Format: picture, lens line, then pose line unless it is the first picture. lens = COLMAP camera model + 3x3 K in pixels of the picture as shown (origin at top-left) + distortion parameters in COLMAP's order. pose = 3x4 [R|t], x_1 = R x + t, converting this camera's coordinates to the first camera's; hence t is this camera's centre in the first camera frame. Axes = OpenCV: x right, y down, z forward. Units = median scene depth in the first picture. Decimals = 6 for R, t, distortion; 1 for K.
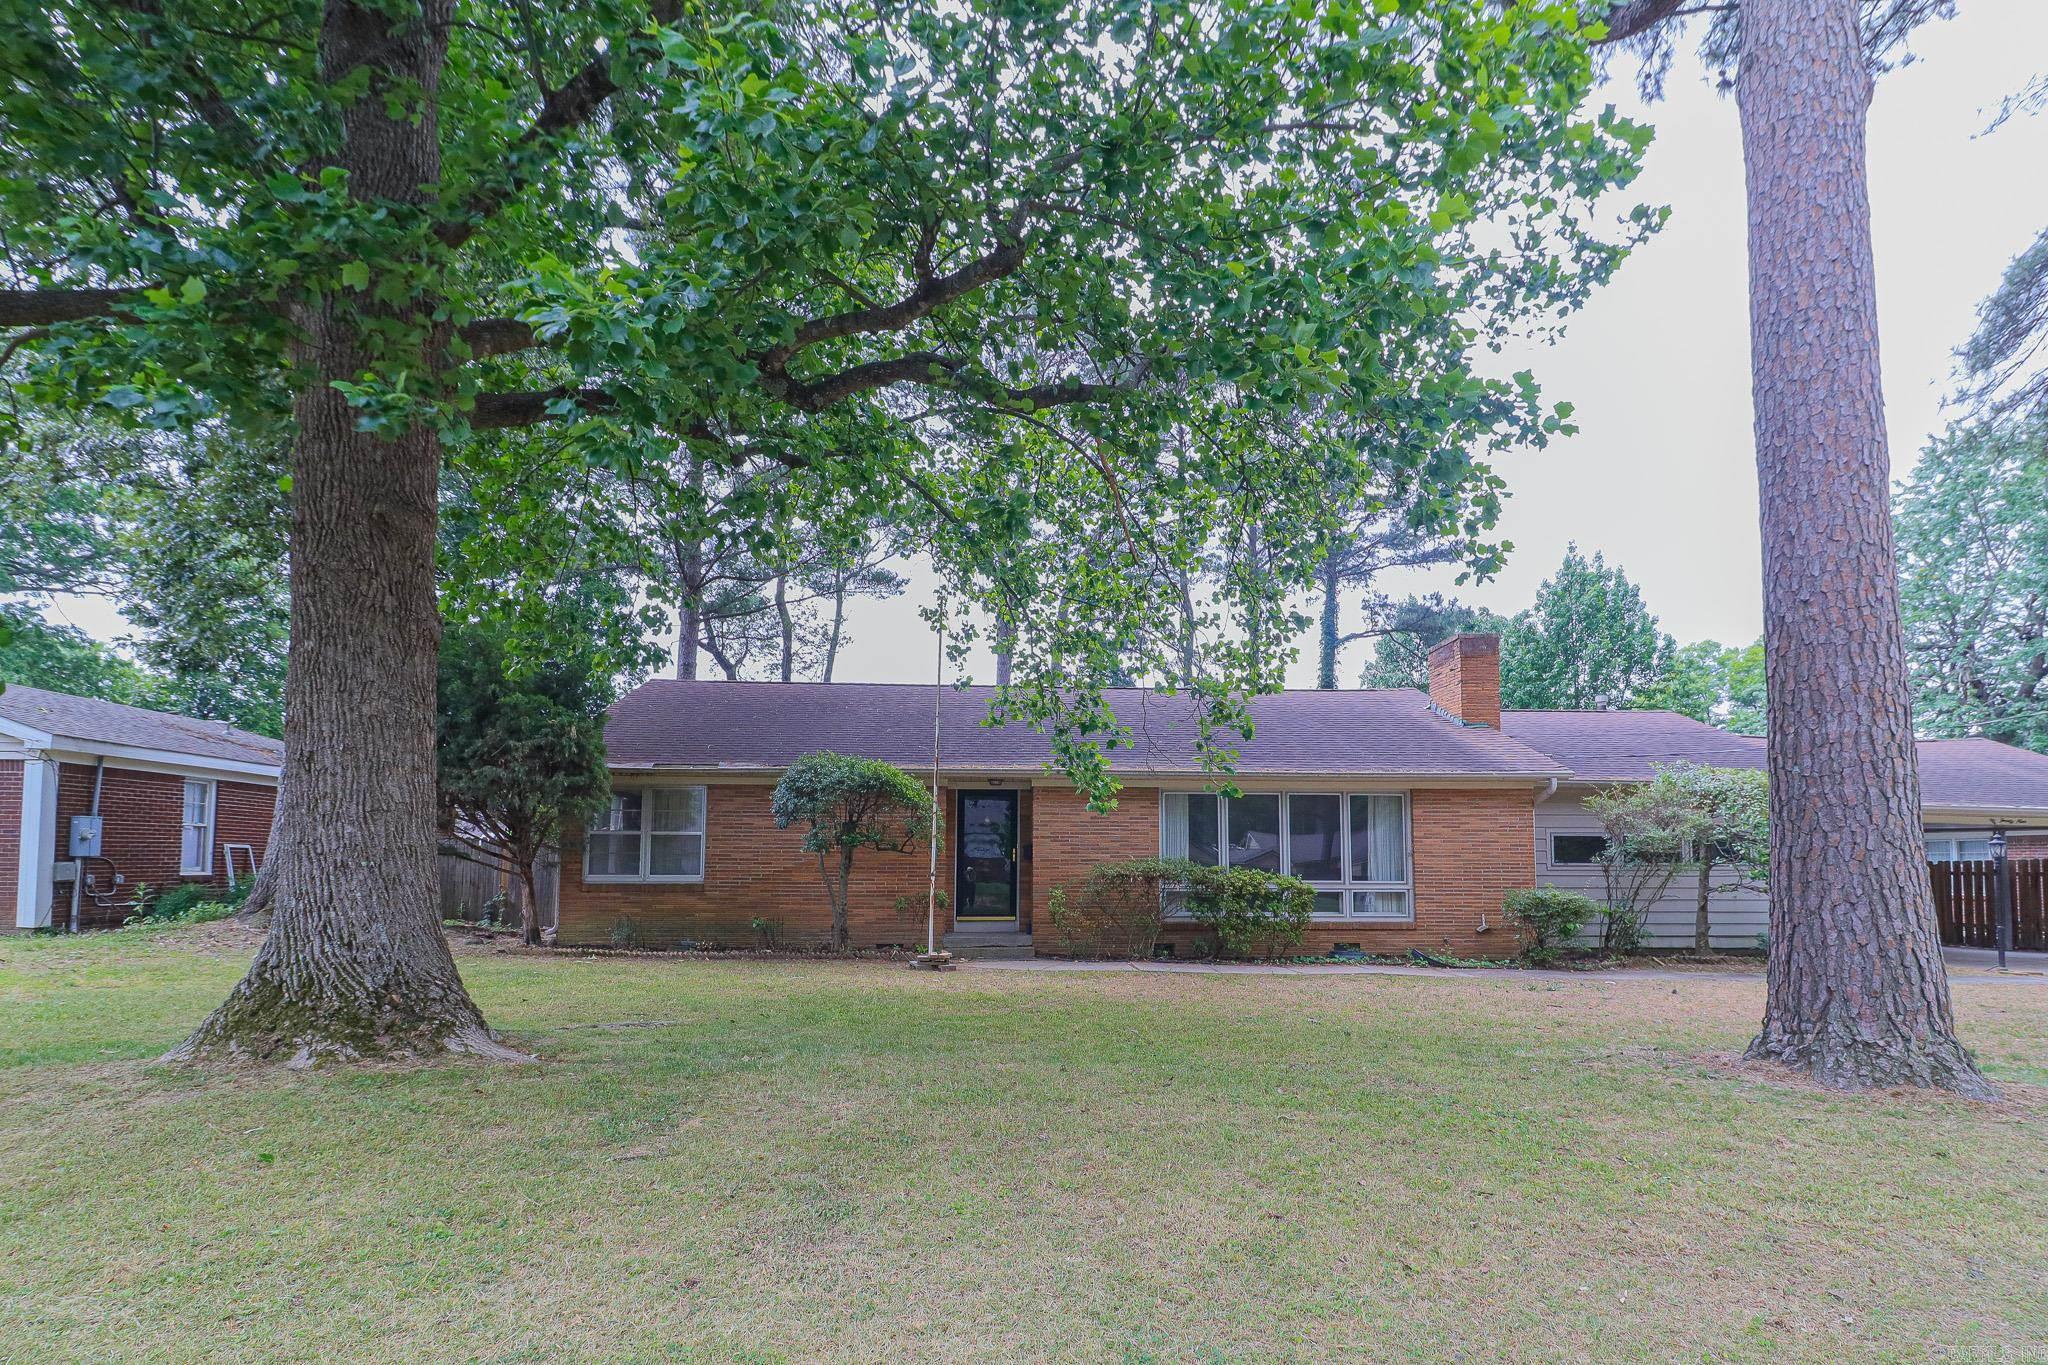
lens RADIAL K [[958.7, 0, 1021.8], [0, 958.7, 796.2], [0, 0, 1]] dist [0.015243, -0.013063]
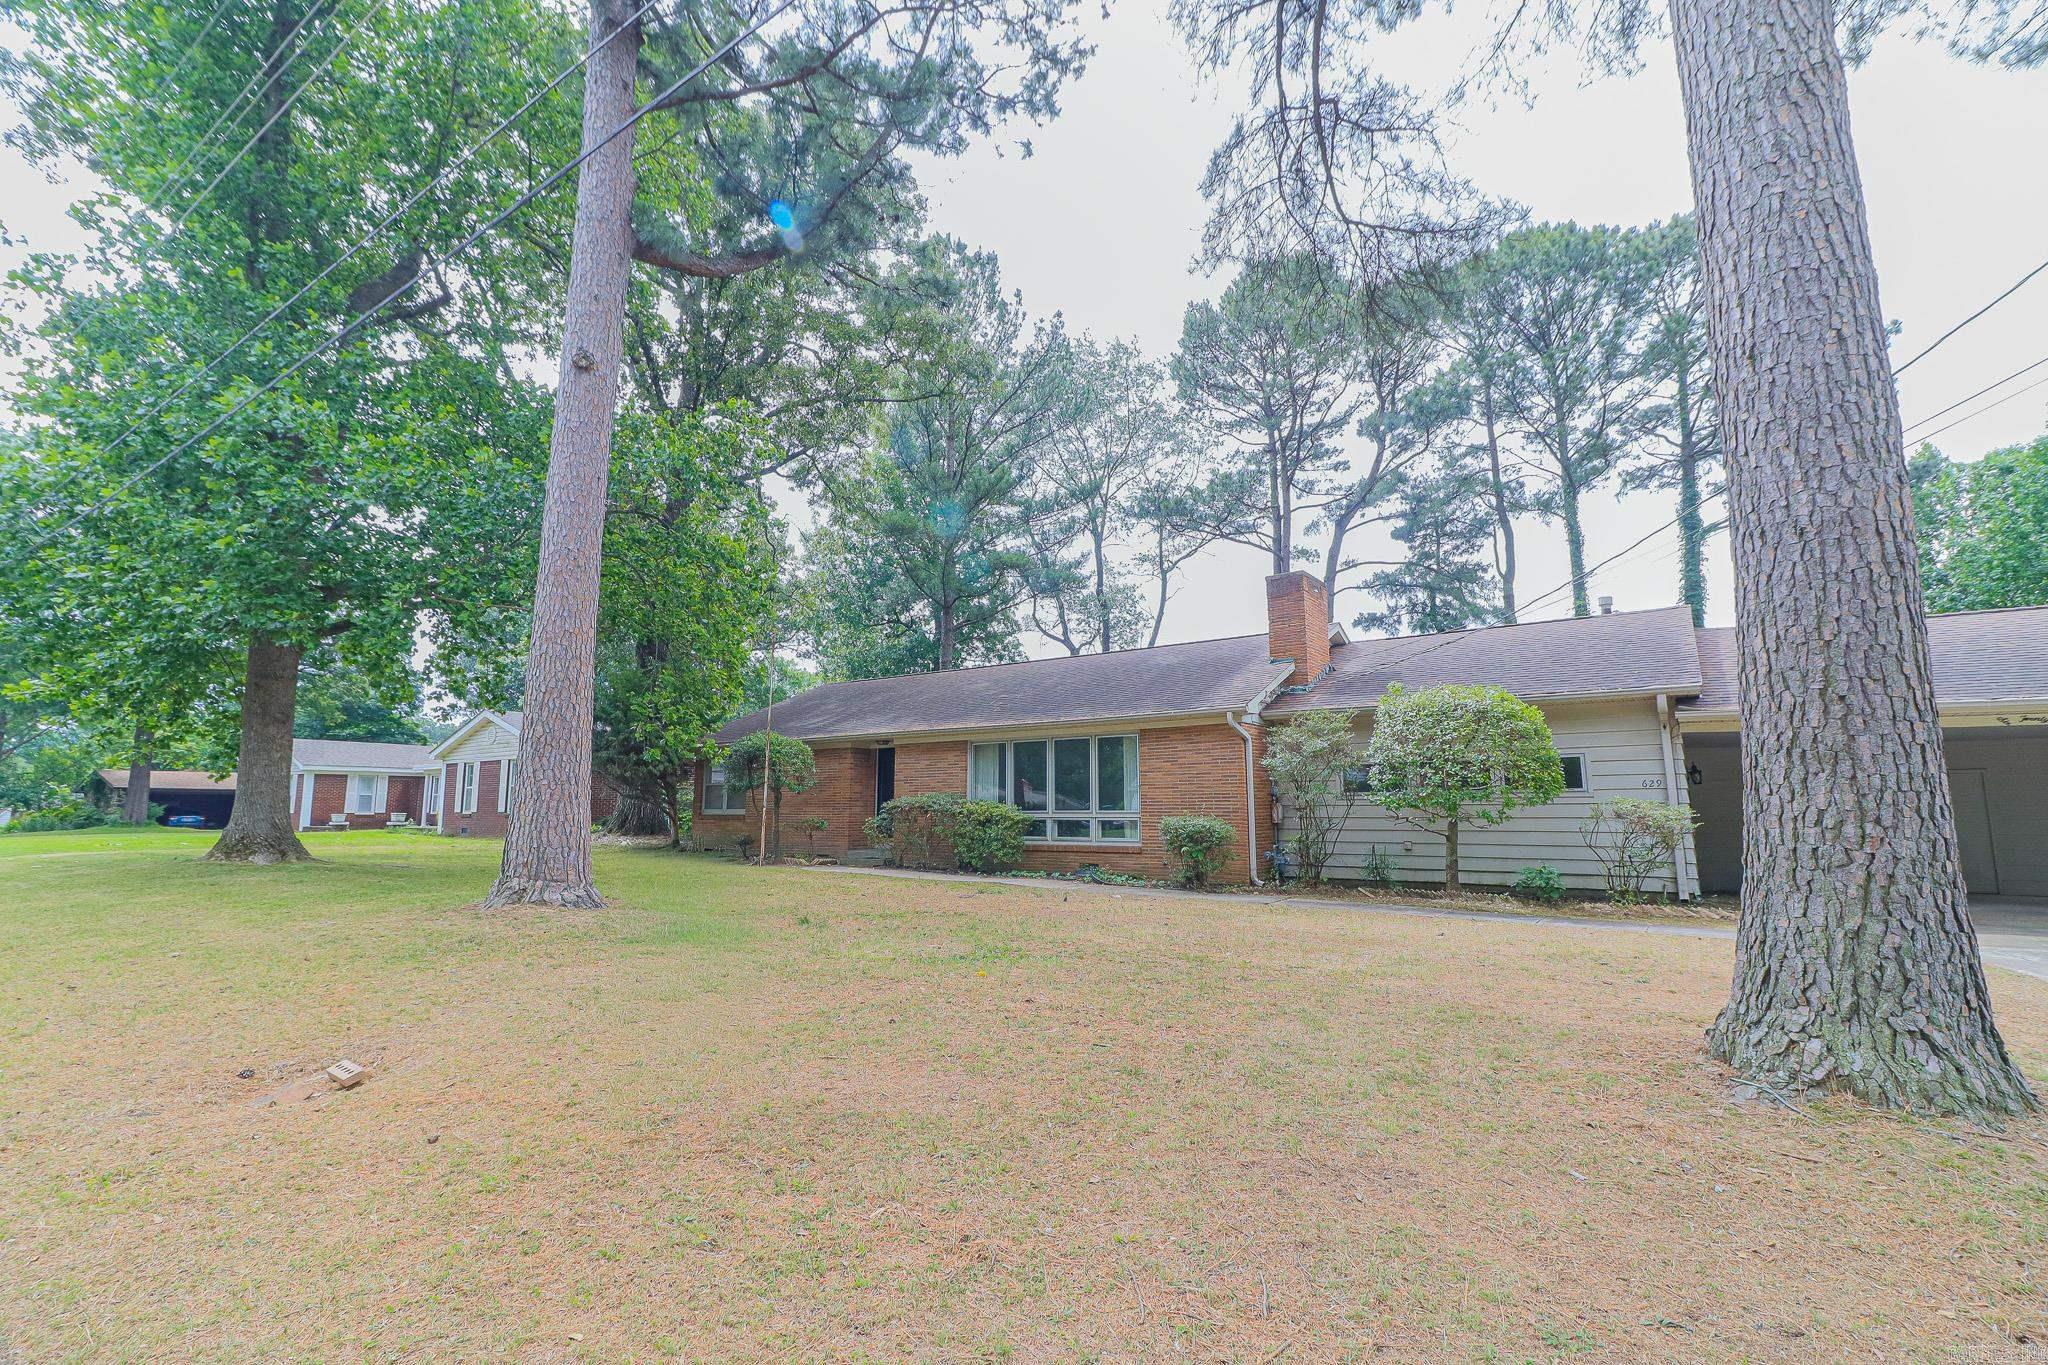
lens RADIAL K [[930.0, 0, 1034.1], [0, 930.0, 683.3], [0, 0, 1]] dist [0.025674, -0.018612]
pose [[0.782848, -0.089574, -0.615732, 1.025957], [0.047680, 0.995310, -0.084173, 0.025982], [0.620384, 0.036537, 0.783447, 0.053760]]
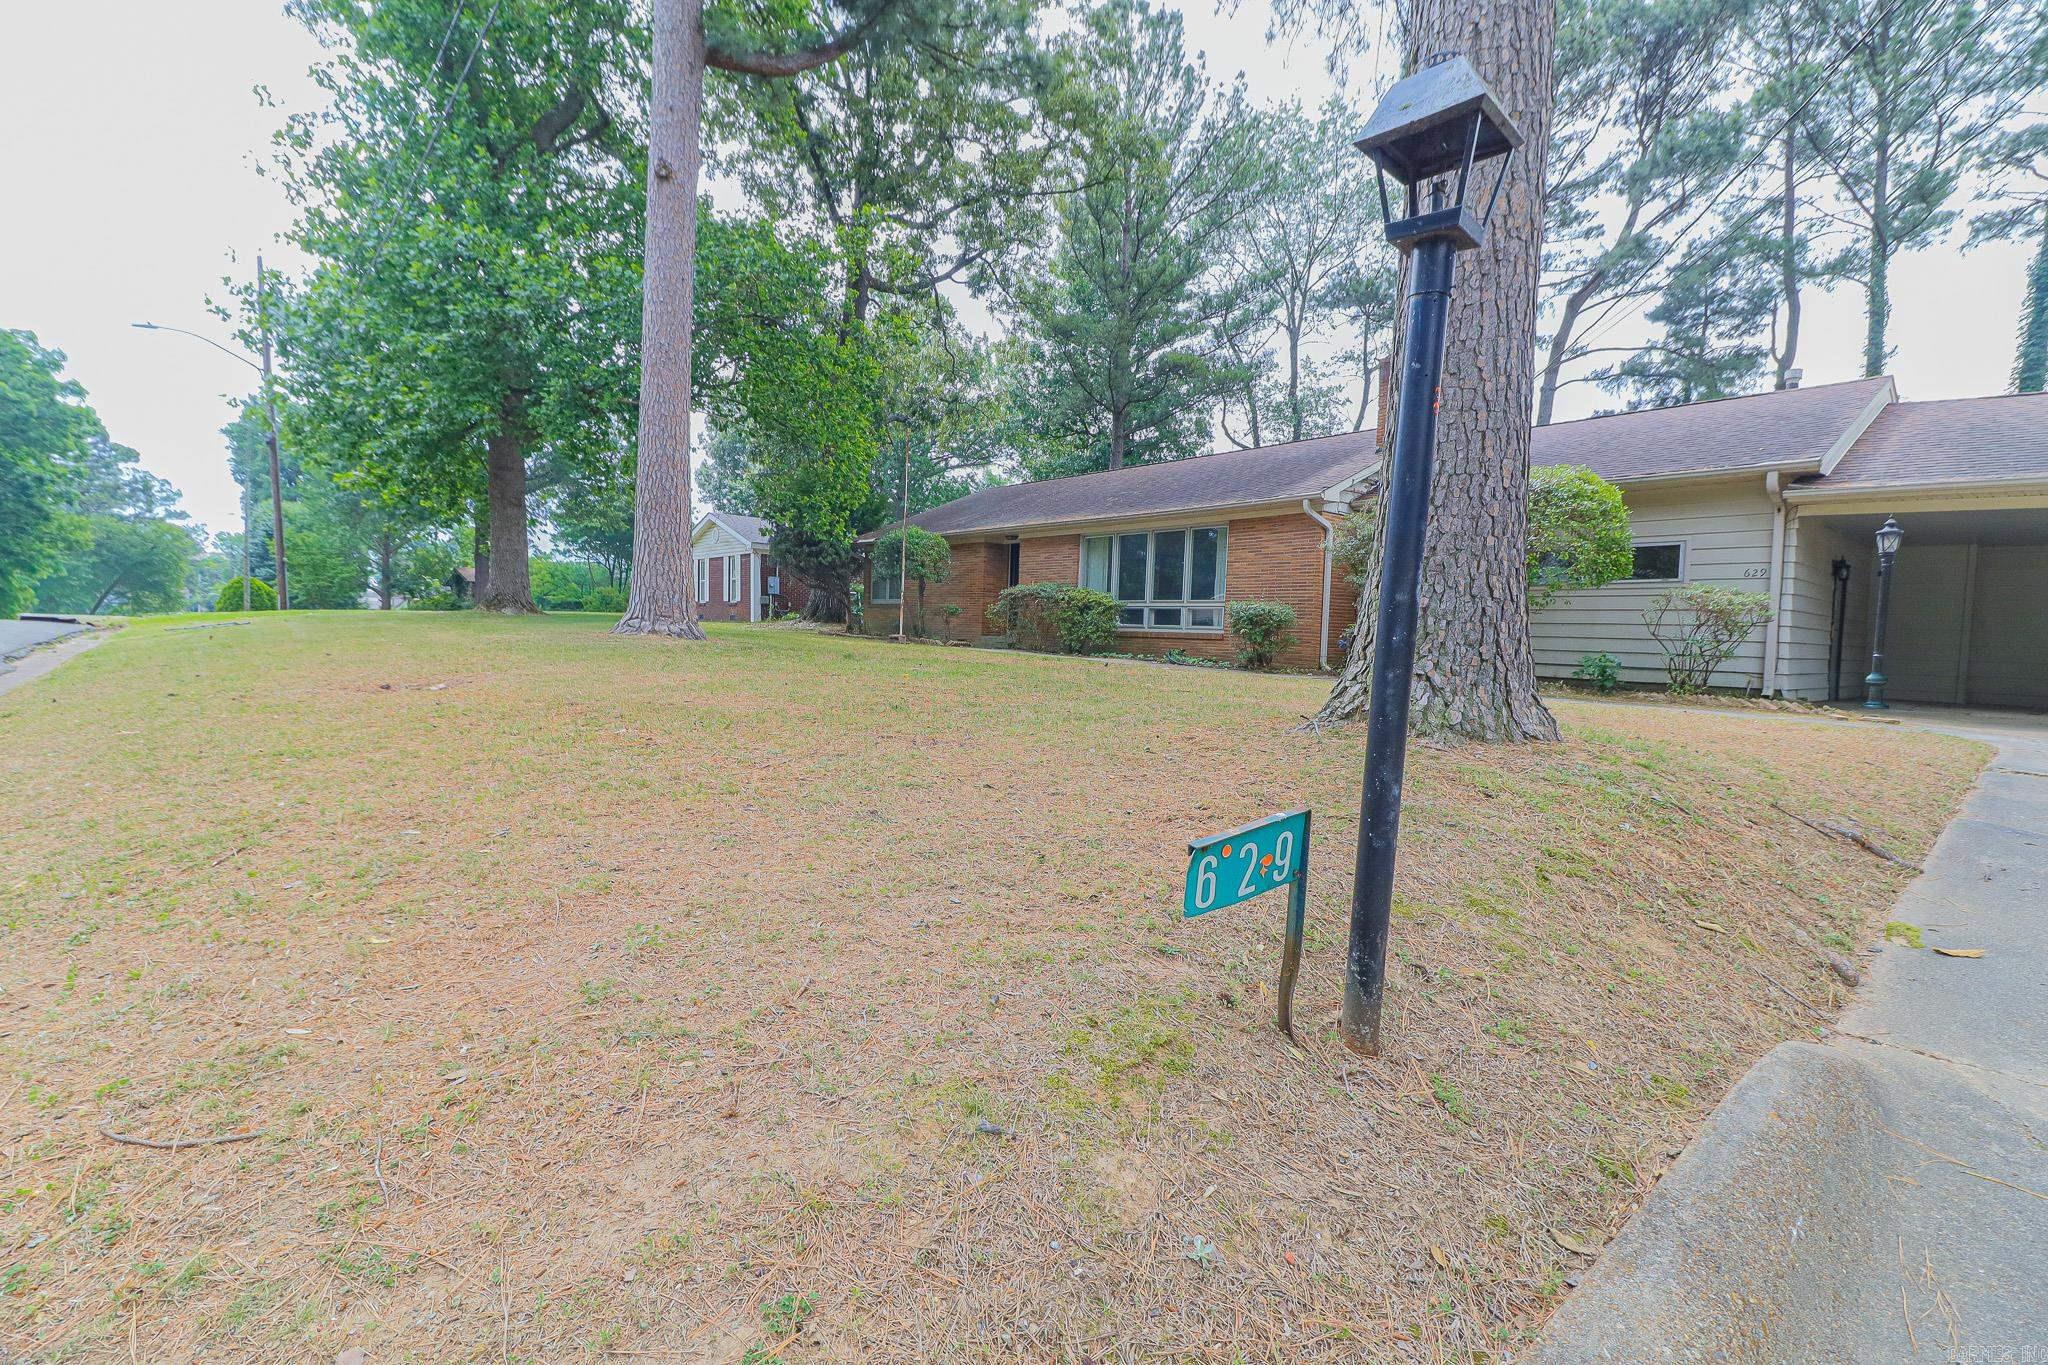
lens RADIAL K [[930.0, 0, 1034.1], [0, 930.0, 683.3], [0, 0, 1]] dist [0.025674, -0.018612]
pose [[0.605670, 0.061007, -0.793374, 1.208800], [0.022961, 0.995301, 0.094063, 0.080228], [0.795385, -0.075187, 0.601424, 0.120410]]
